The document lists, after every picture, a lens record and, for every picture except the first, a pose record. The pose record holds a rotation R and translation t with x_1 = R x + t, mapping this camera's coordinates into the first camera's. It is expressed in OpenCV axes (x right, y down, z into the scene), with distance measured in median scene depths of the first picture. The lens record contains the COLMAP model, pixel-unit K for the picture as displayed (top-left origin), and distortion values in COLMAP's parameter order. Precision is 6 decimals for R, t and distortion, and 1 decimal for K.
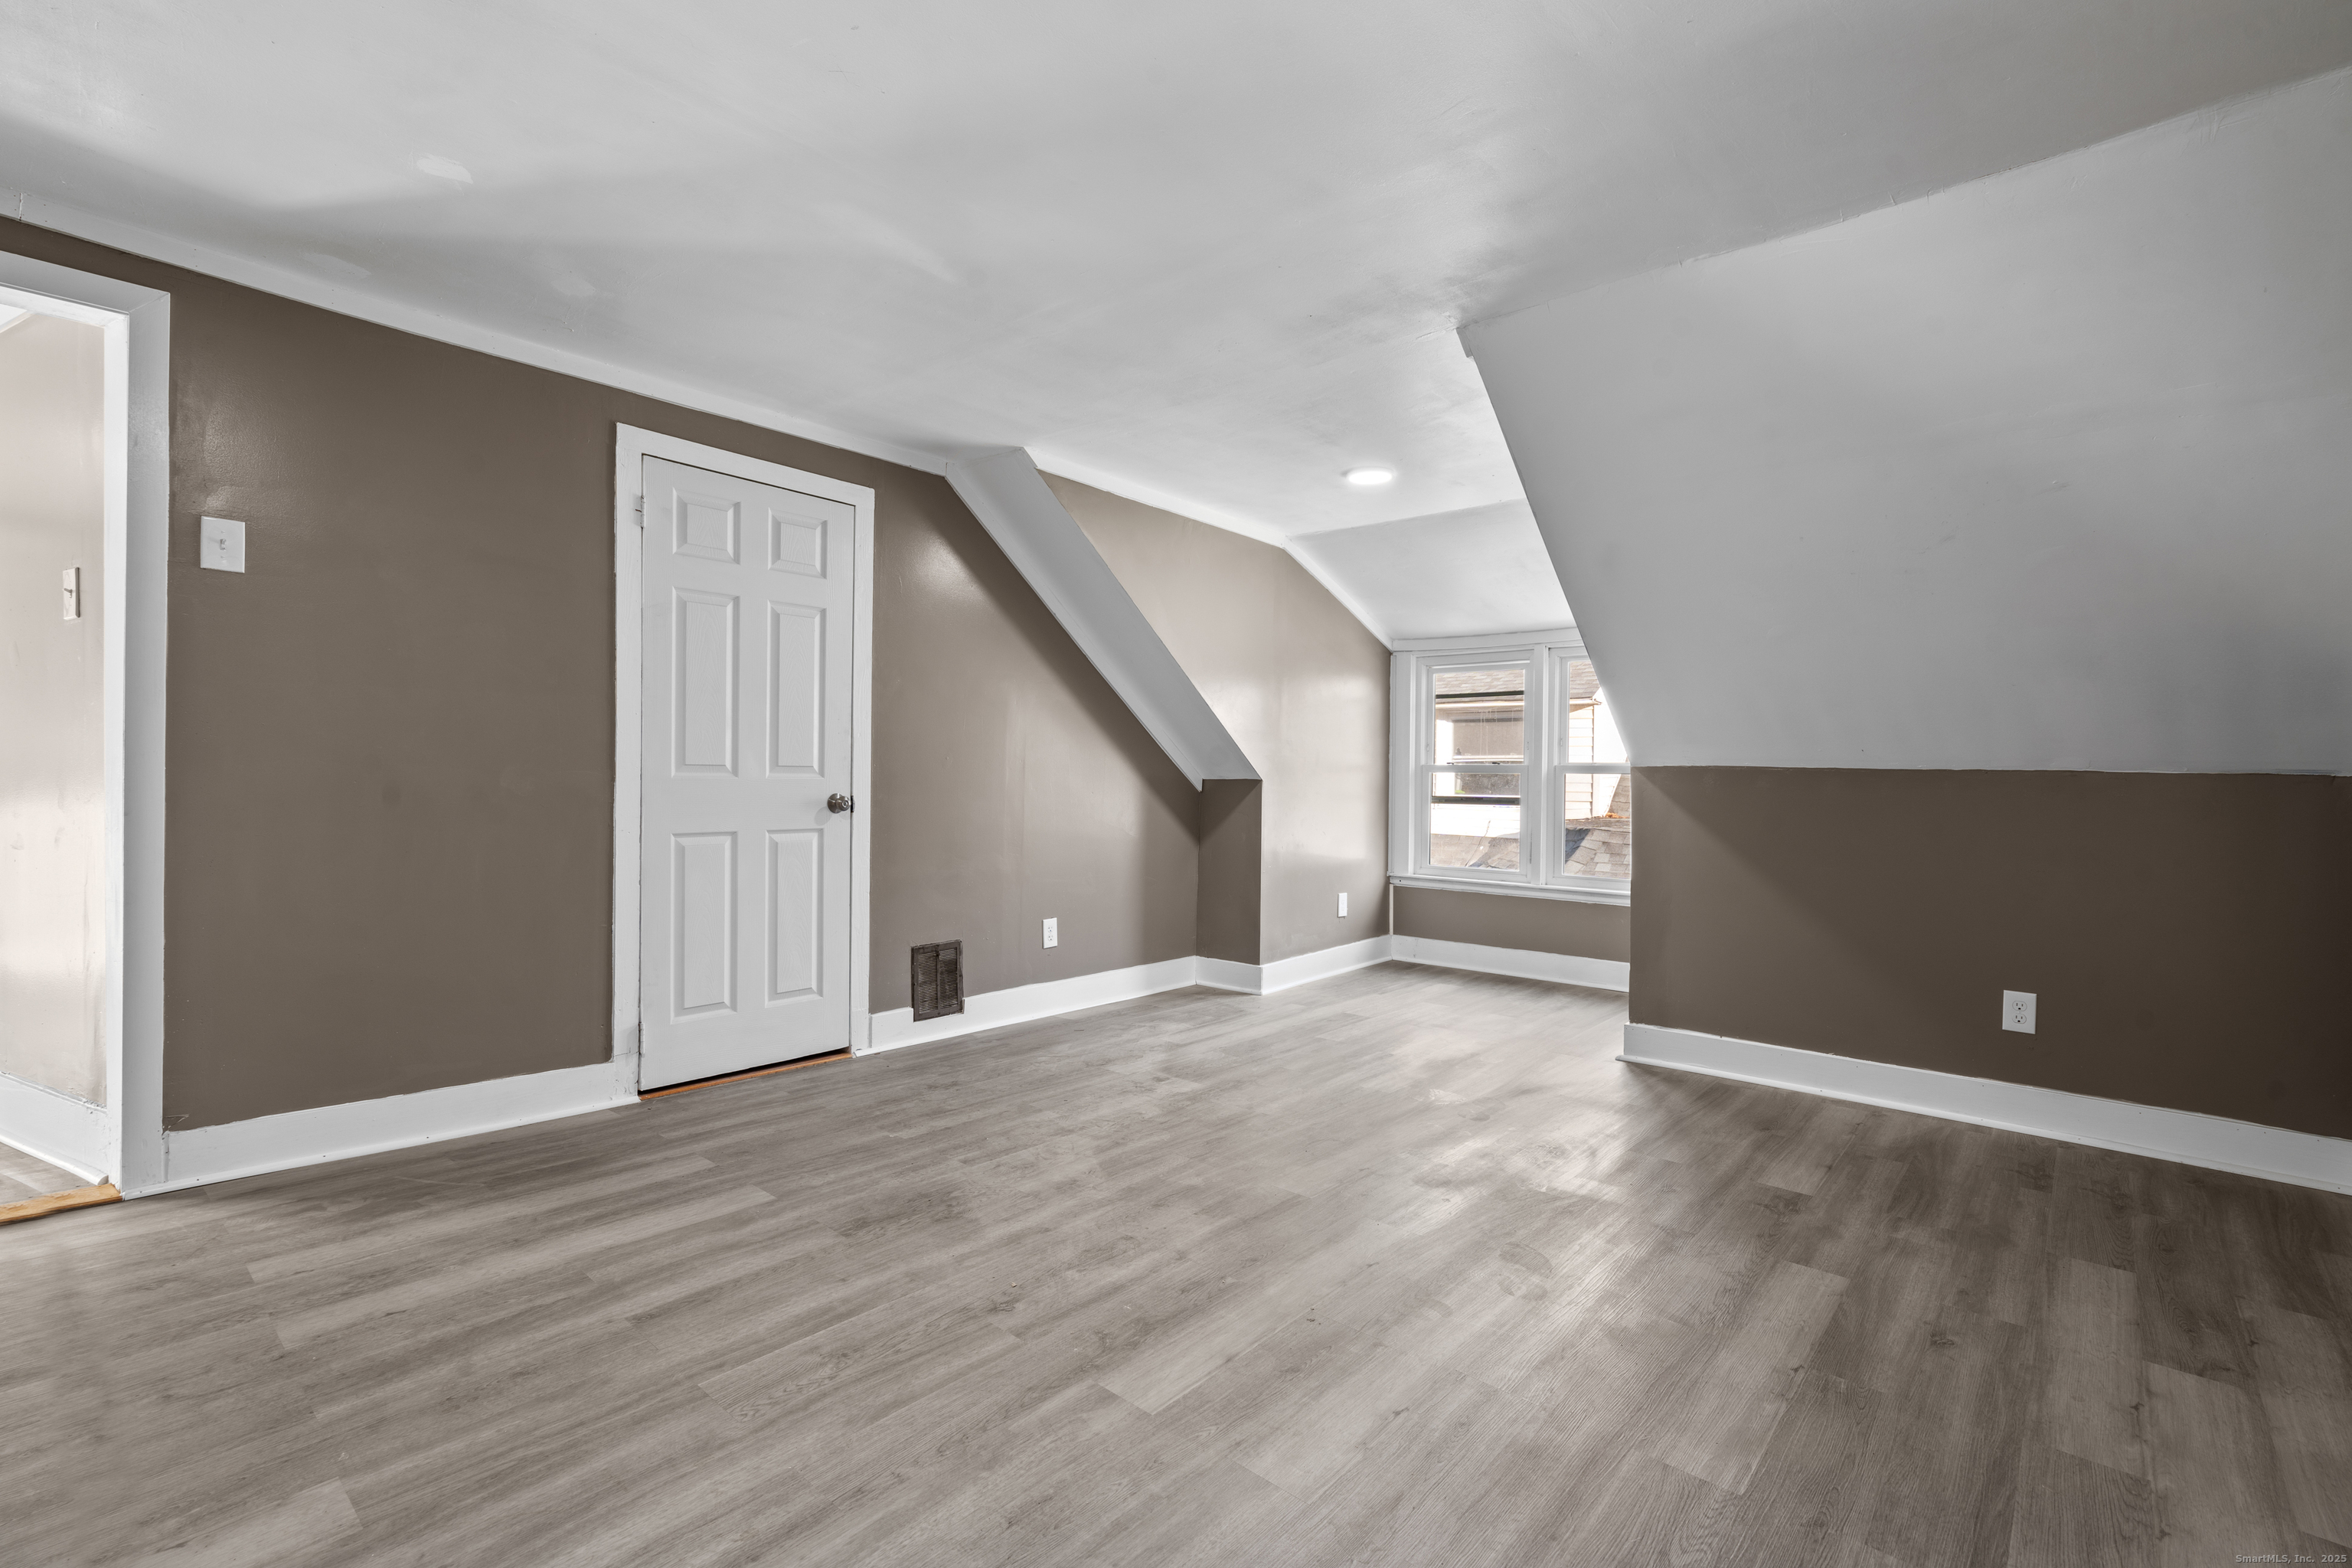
lens RADIAL K [[1053.1, 0, 1176.0], [0, 1053.1, 784.0], [0, 0, 1]] dist [-0.007934, 0.002954]
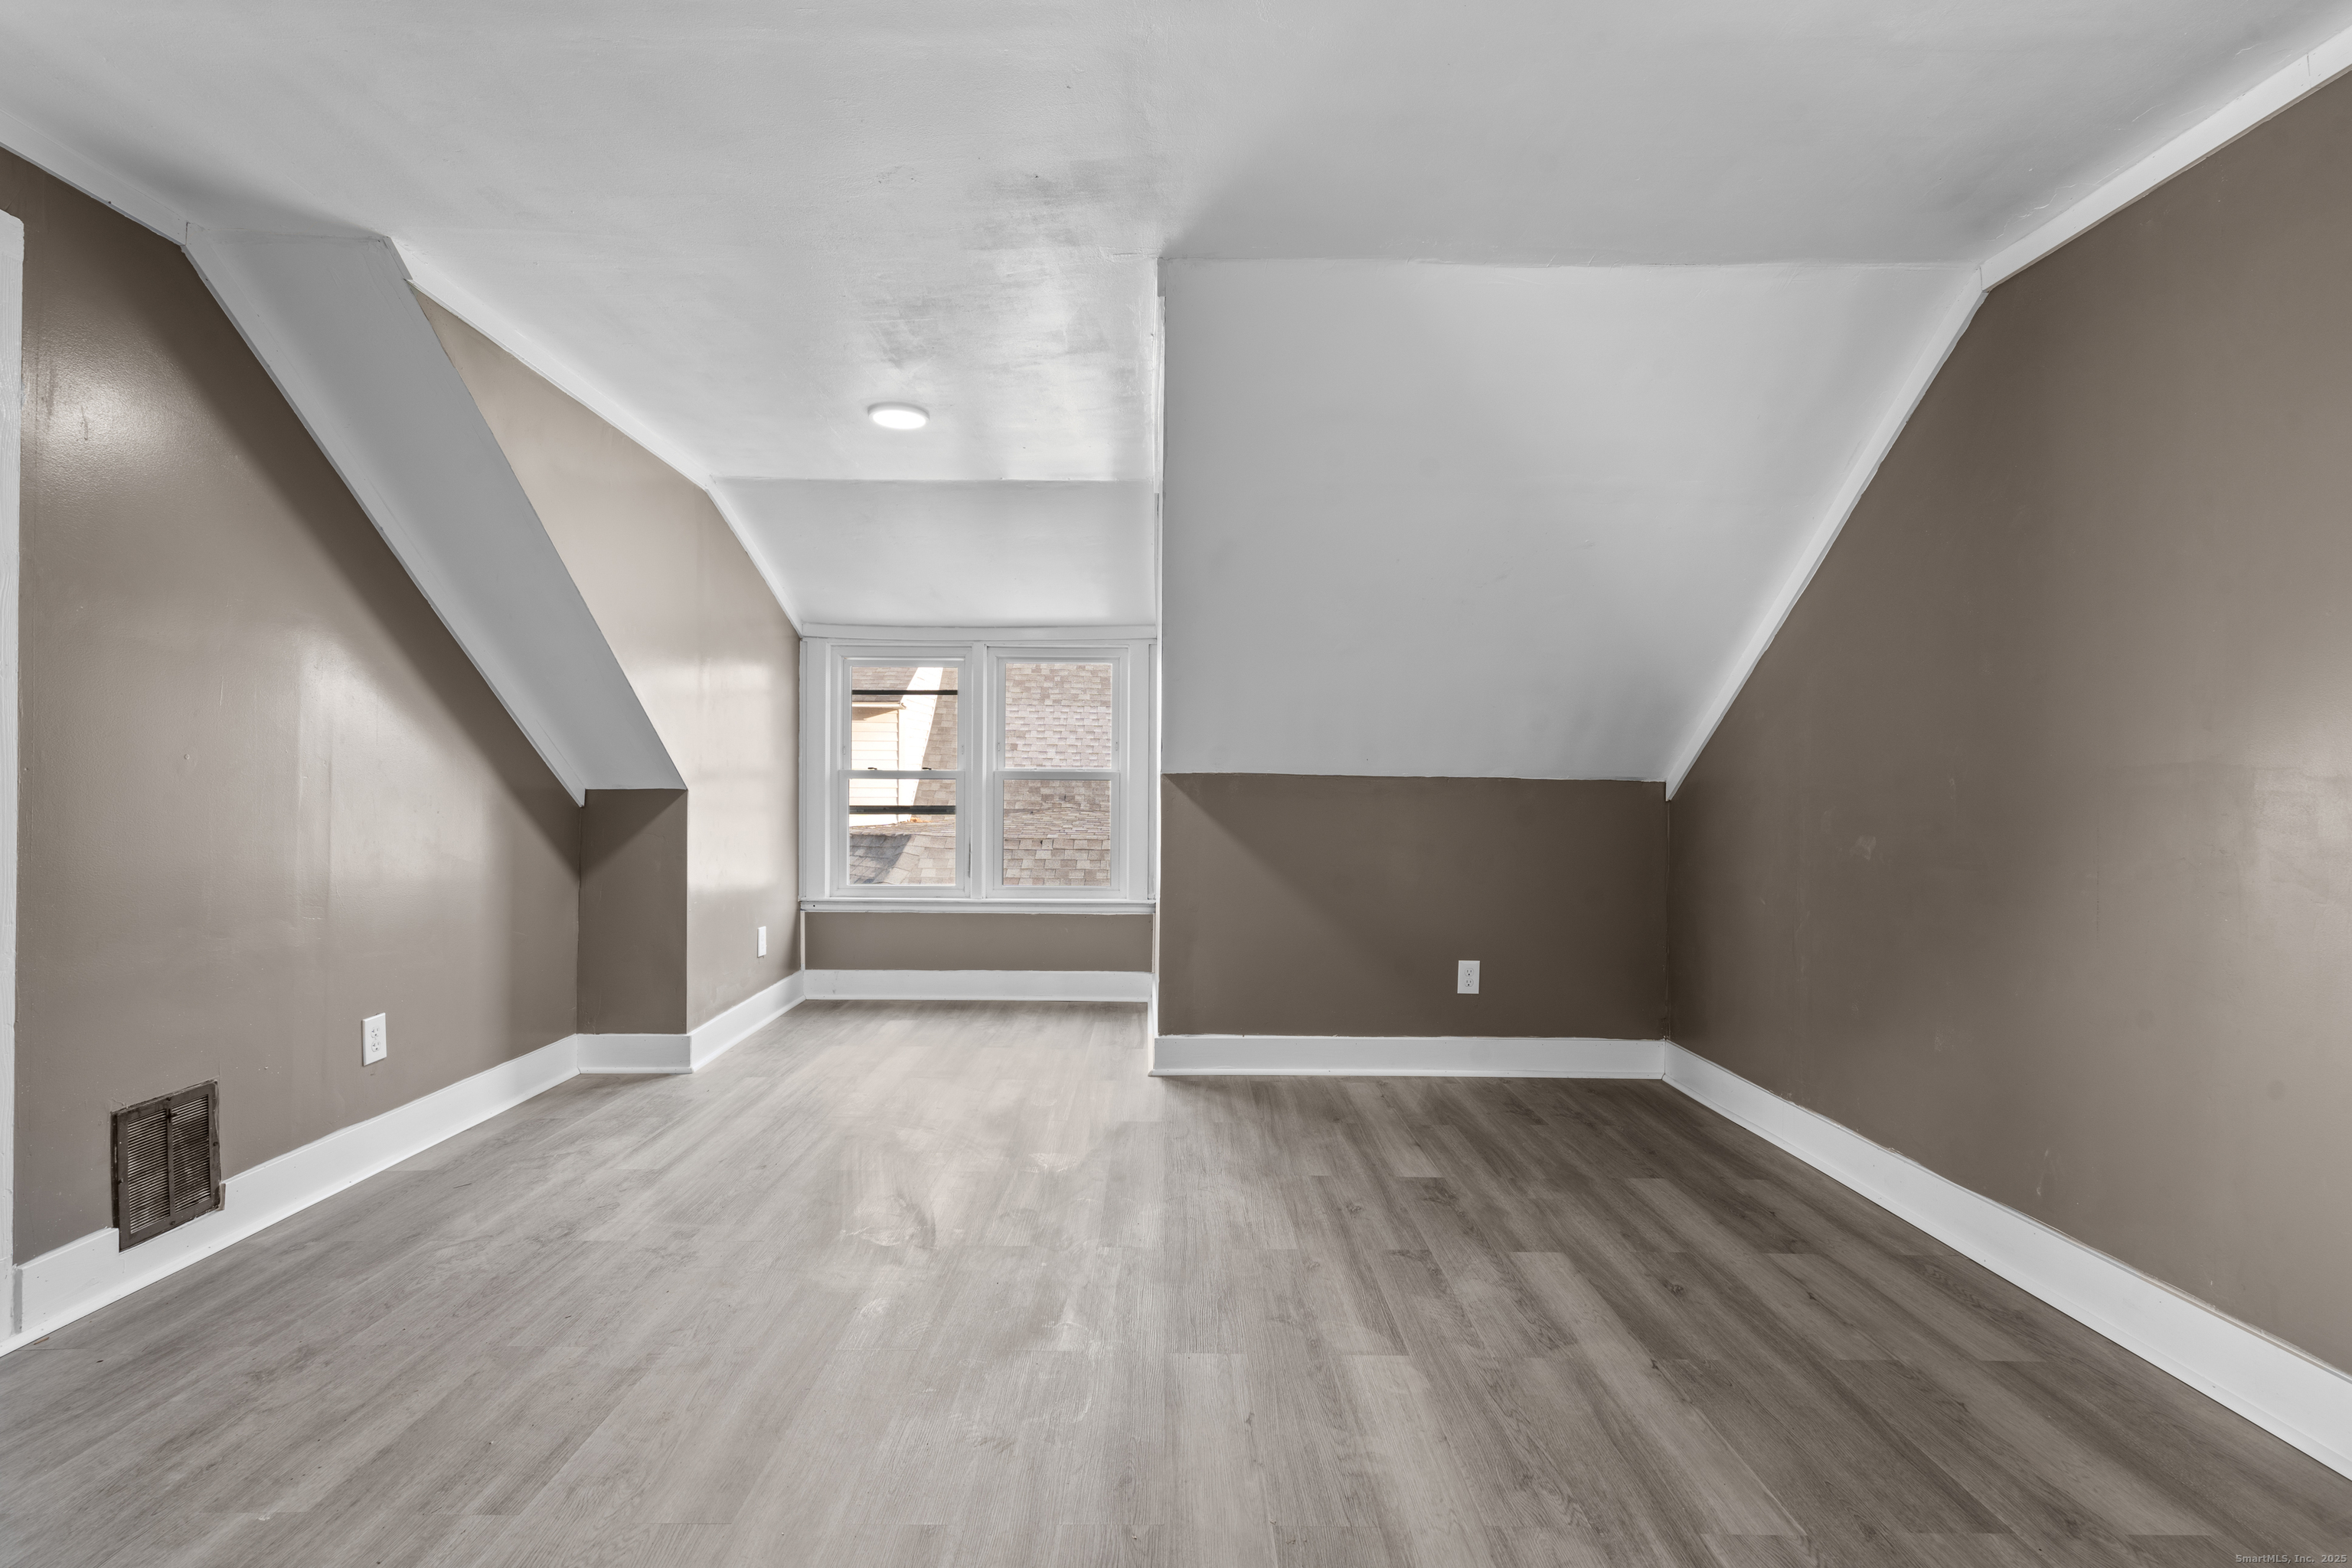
lens RADIAL K [[1053.1, 0, 1176.0], [0, 1053.1, 784.0], [0, 0, 1]] dist [-0.007934, 0.002954]
pose [[0.747421, -0.005528, 0.664327, -0.197516], [0.007777, 0.999970, -0.000428, -0.006026], [-0.664305, 0.005486, 0.747442, 0.245583]]
